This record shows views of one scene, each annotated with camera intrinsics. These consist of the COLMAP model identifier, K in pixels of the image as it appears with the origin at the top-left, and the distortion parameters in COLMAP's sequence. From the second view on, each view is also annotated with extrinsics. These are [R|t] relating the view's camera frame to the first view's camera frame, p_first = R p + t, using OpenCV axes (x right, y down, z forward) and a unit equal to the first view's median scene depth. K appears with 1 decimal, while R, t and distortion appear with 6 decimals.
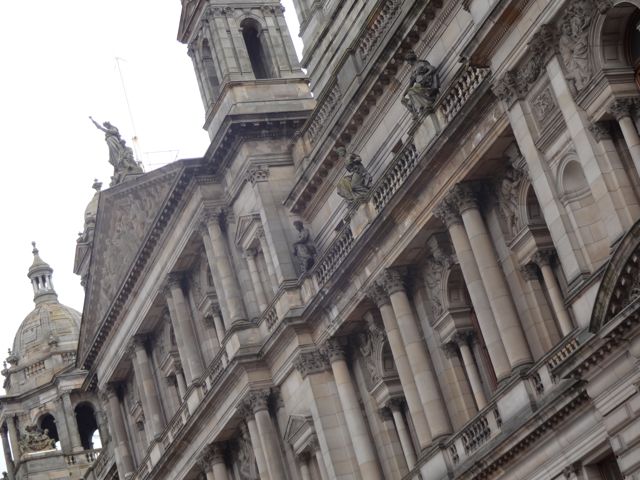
lens RADIAL K [[1527.5, 0, 320.0], [0, 1527.5, 240.0], [0, 0, 1]] dist [0.028040, 0.136620]
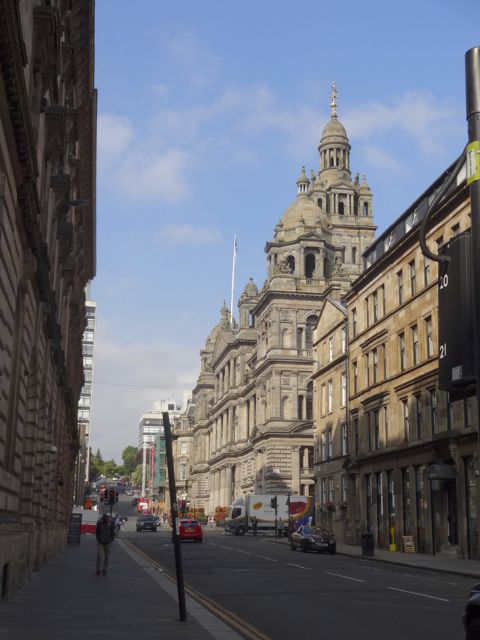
lens RADIAL K [[903.6, 0, 240.0], [0, 903.6, 320.0], [0, 0, 1]] dist [0.018276, 0.012624]
pose [[0.945196, 0.228023, -0.233687, 0.502474], [-0.172892, 0.956691, 0.234204, -0.702558], [0.276970, -0.180966, 0.943684, -1.297802]]
